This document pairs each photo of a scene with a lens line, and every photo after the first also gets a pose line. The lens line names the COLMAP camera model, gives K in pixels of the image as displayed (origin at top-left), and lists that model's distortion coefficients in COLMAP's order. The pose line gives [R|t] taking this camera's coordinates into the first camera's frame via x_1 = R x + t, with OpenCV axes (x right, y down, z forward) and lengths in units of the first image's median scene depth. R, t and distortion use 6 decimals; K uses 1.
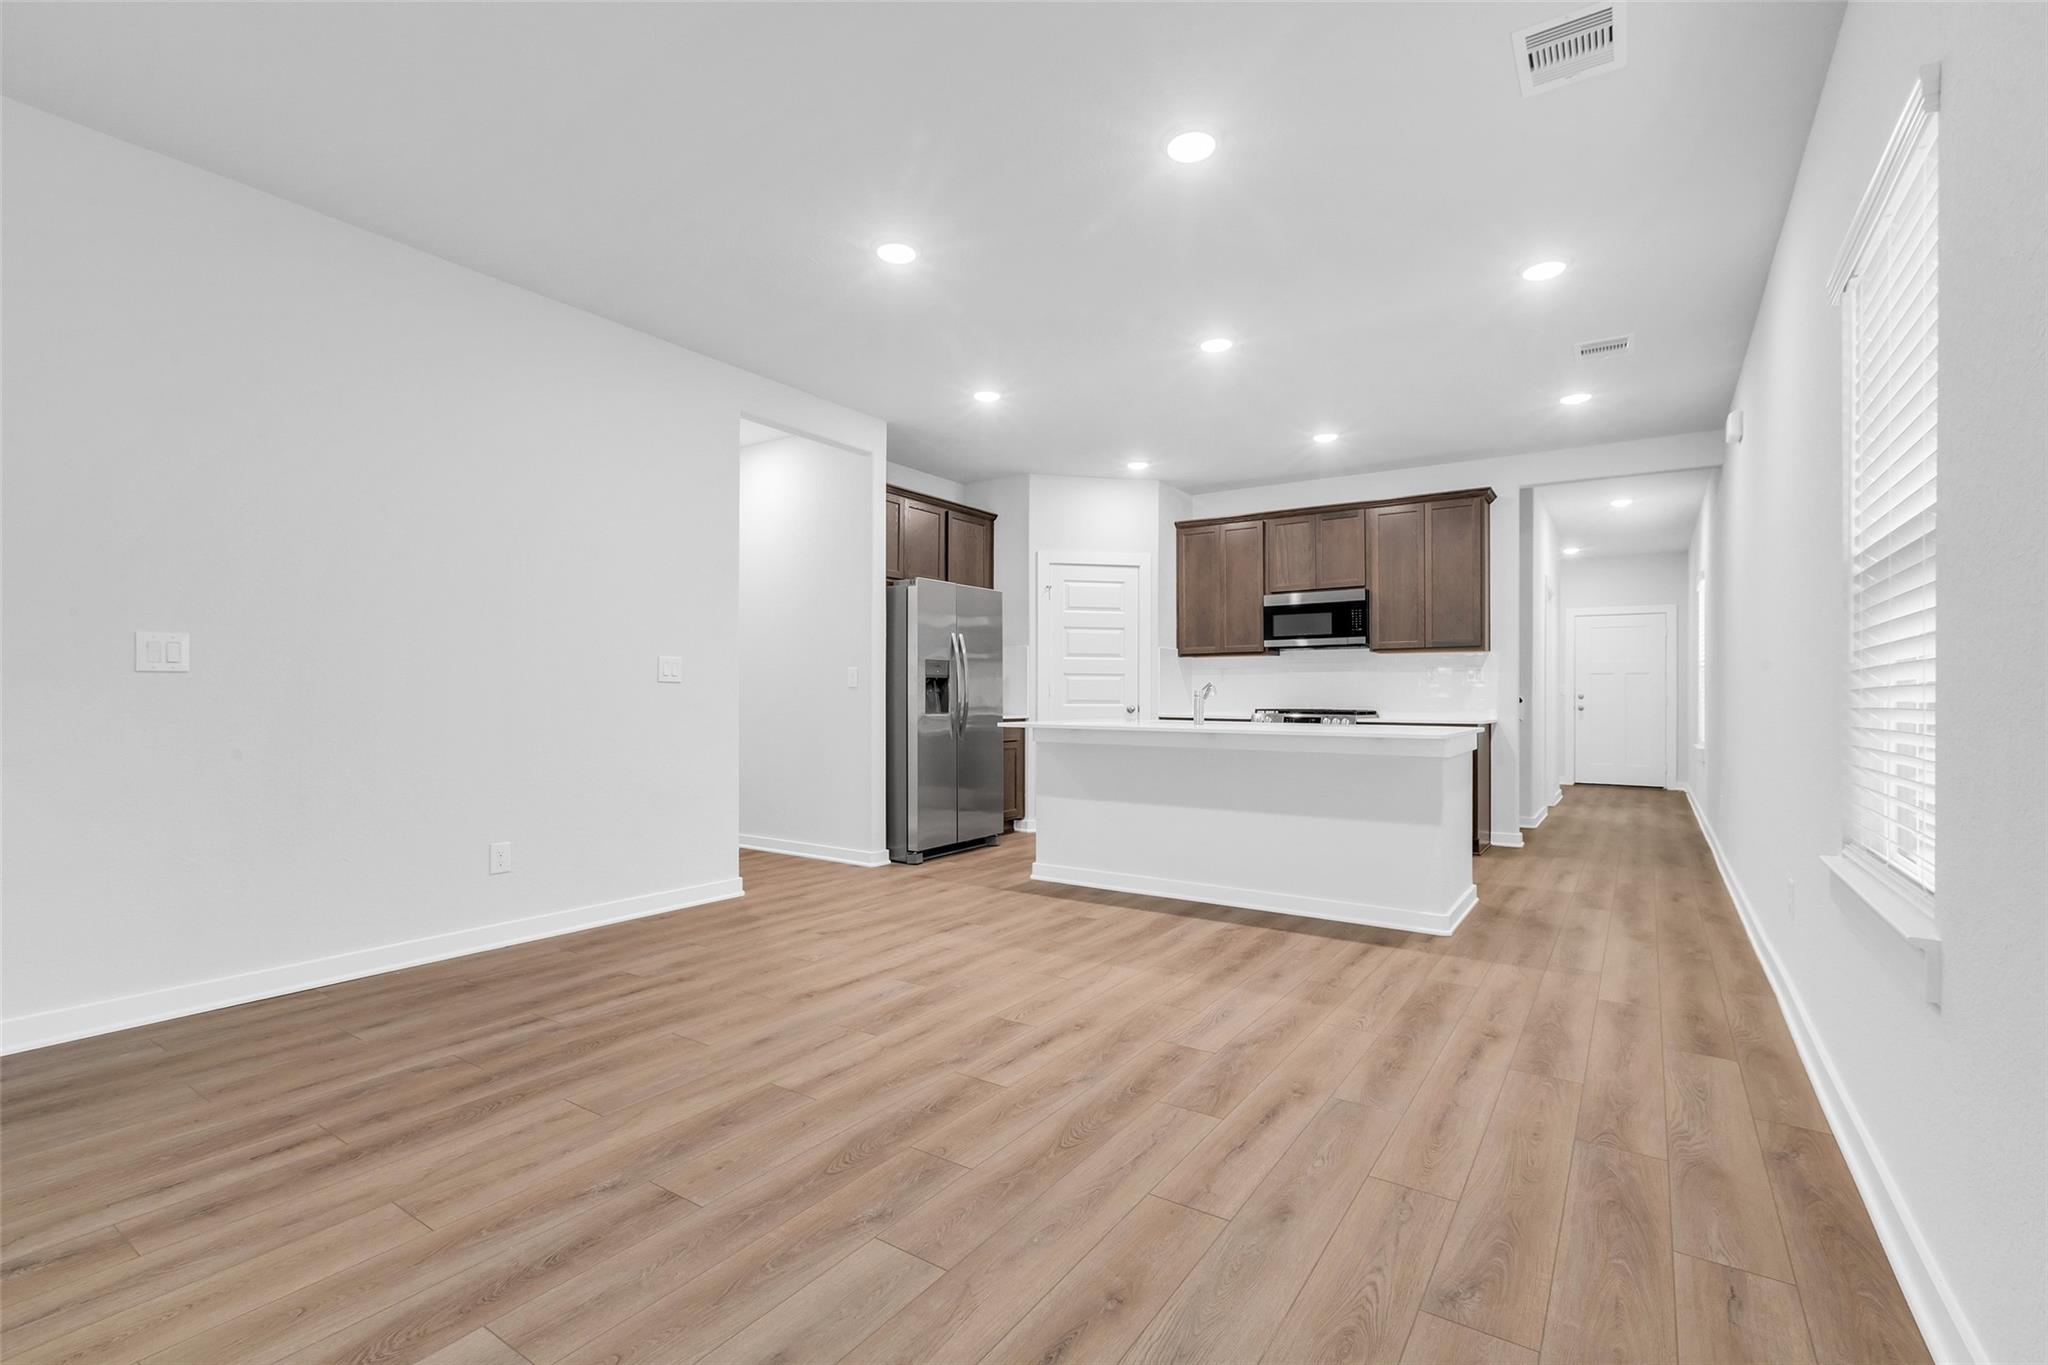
lens RADIAL K [[912.2, 0, 1032.6], [0, 912.2, 685.4], [0, 0, 1]] dist [0.005070, -0.000917]
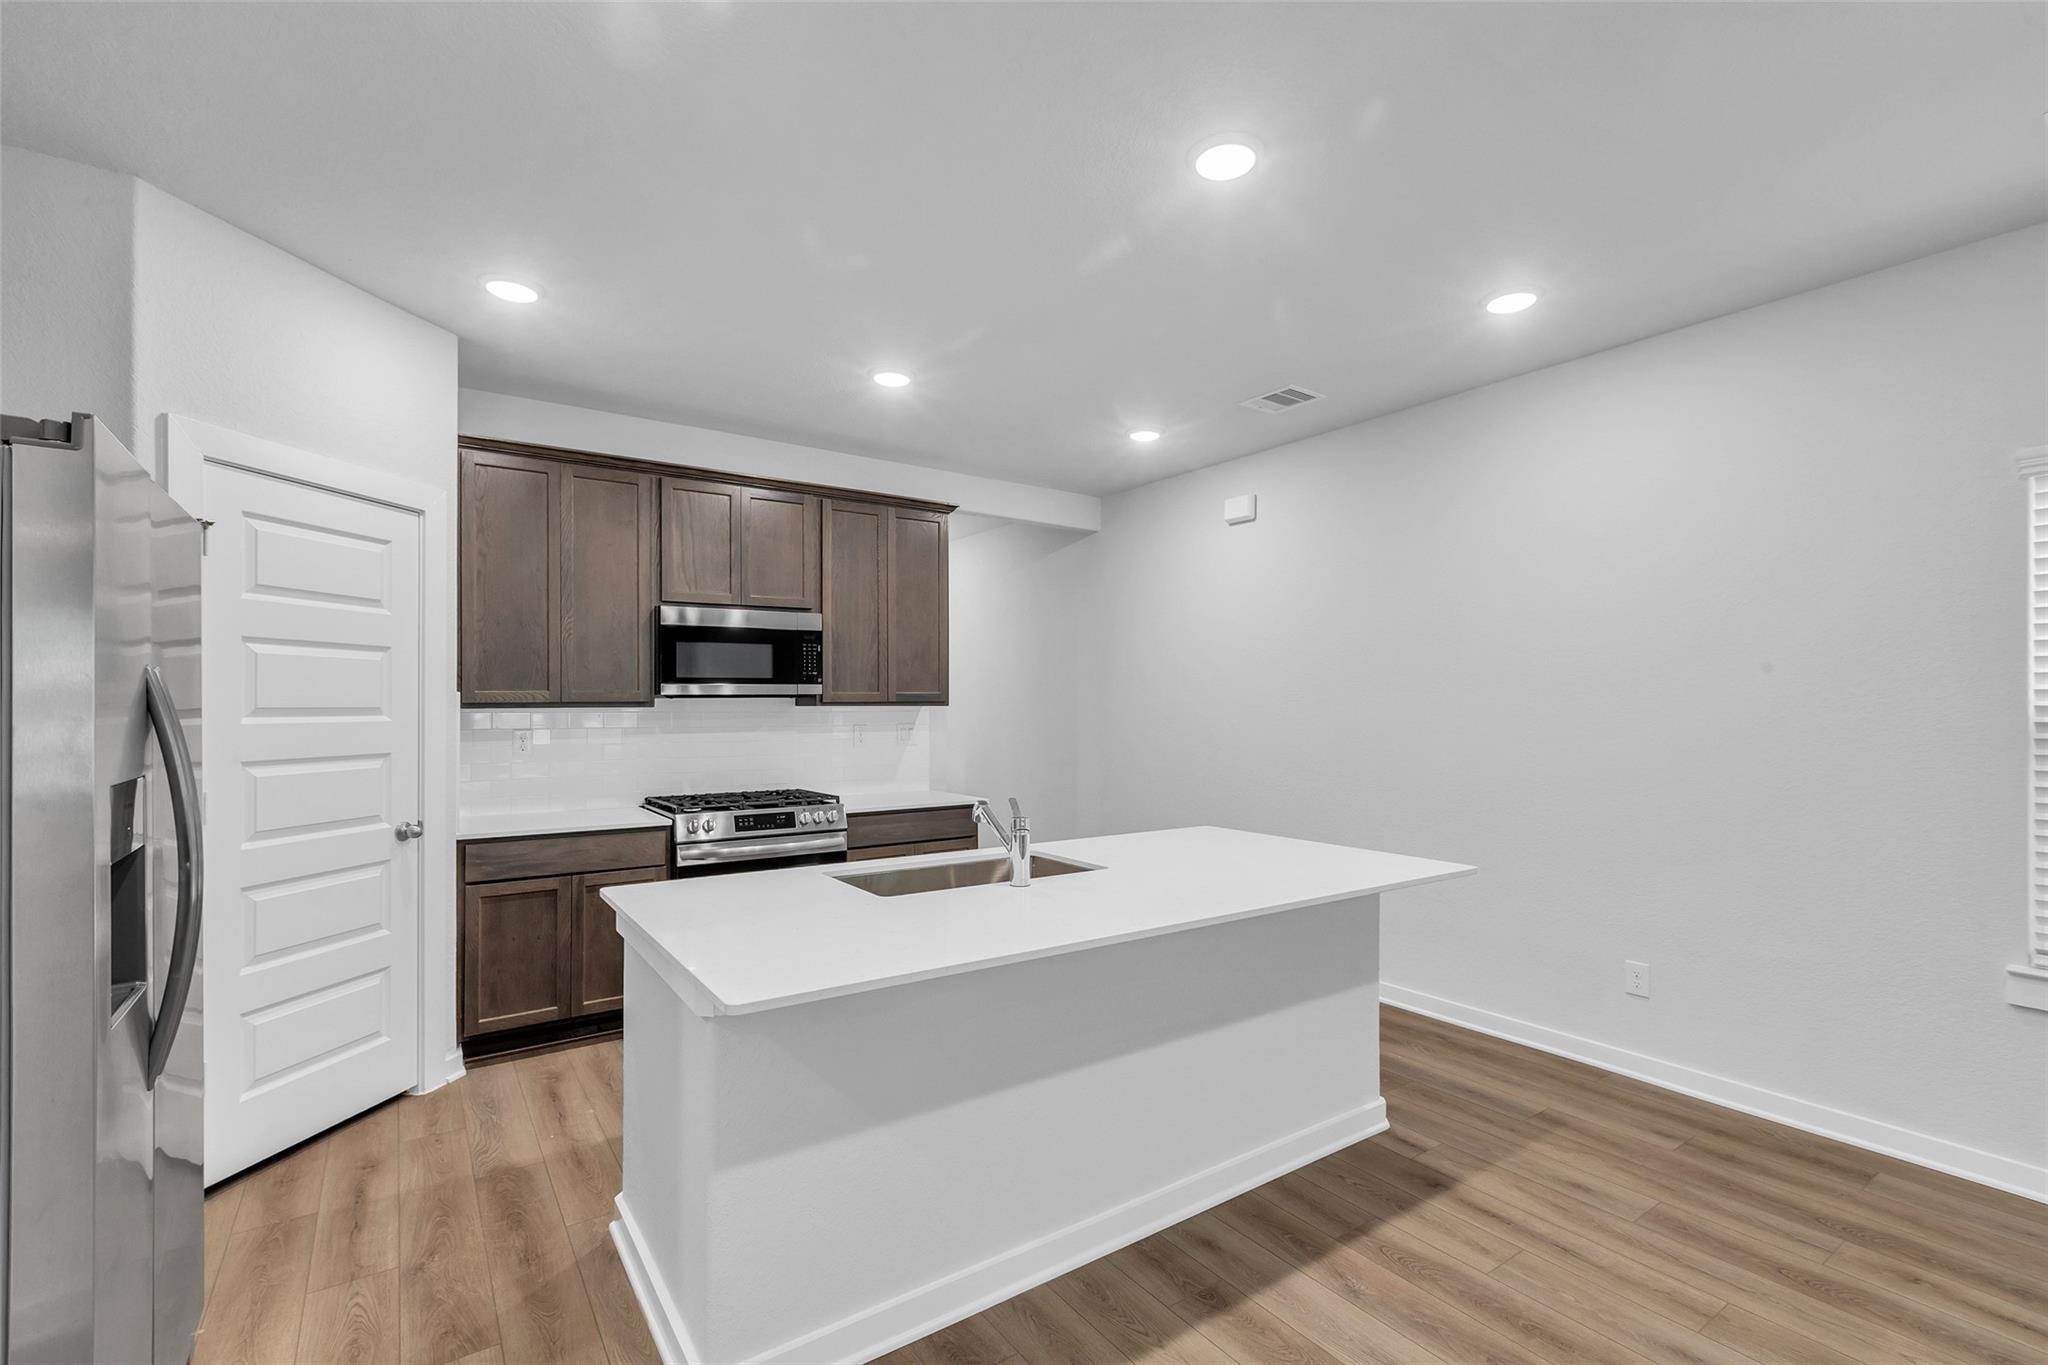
lens RADIAL K [[912.2, 0, 1036.3], [0, 912.2, 702.2], [0, 0, 1]] dist [0.005070, -0.000917]
pose [[0.359554, -0.001579, 0.933123, -0.244662], [-0.010125, 0.999933, 0.005594, -0.052815], [-0.933069, -0.011459, 0.359514, 0.697006]]
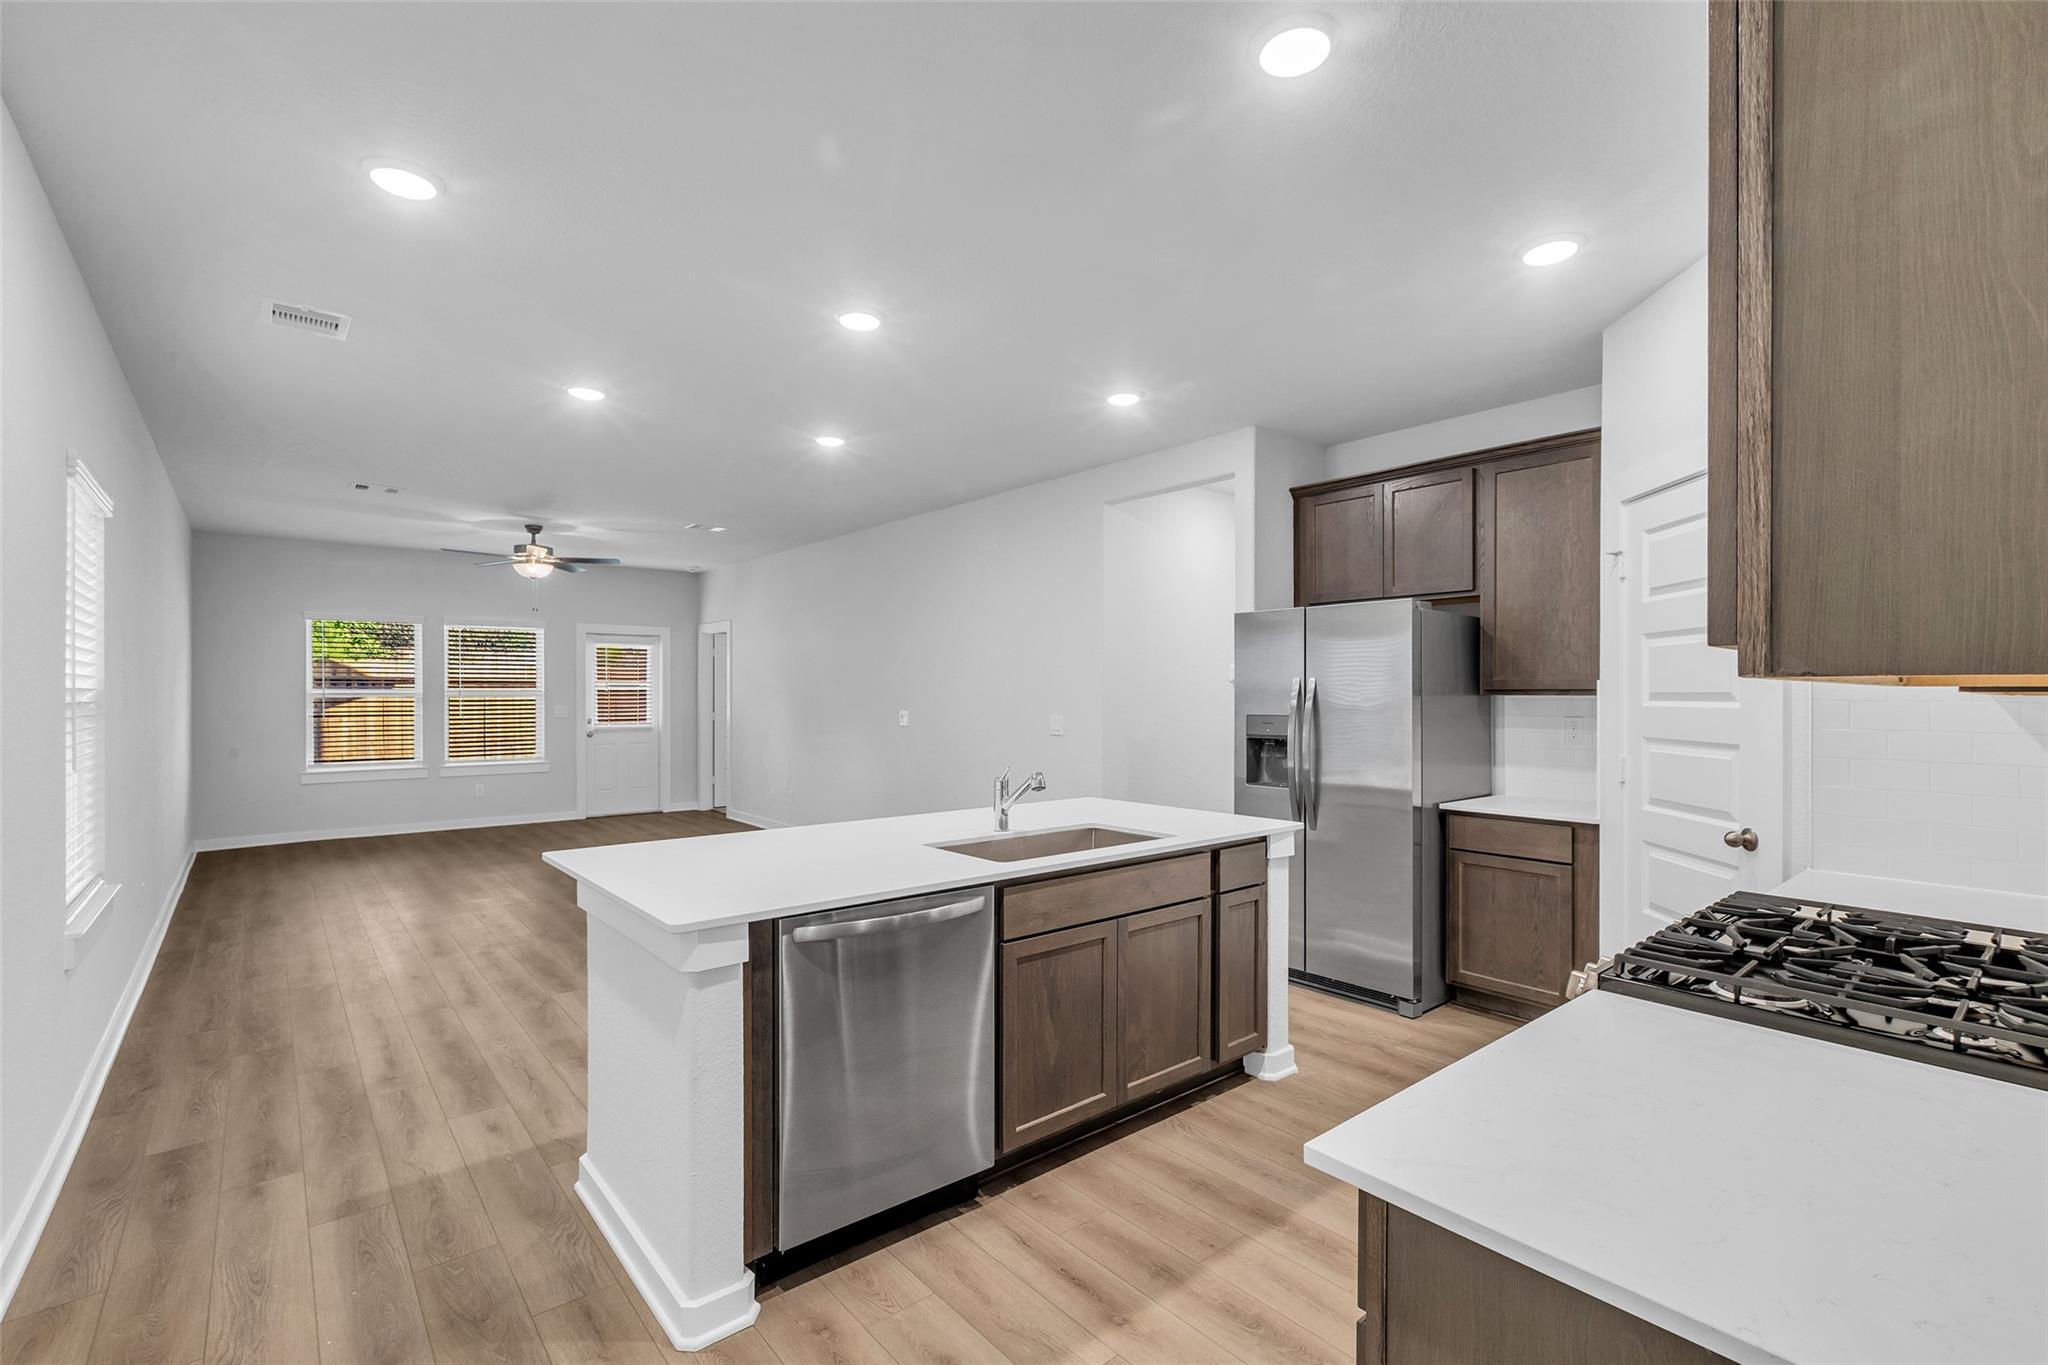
lens RADIAL K [[912.2, 0, 1043.4], [0, 912.2, 690.3], [0, 0, 1]] dist [0.005070, -0.000917]
pose [[-0.269447, -0.007319, -0.962987, 0.683207], [0.010054, 0.999895, -0.010412, -0.042645], [0.962963, -0.012487, -0.269345, 1.033322]]
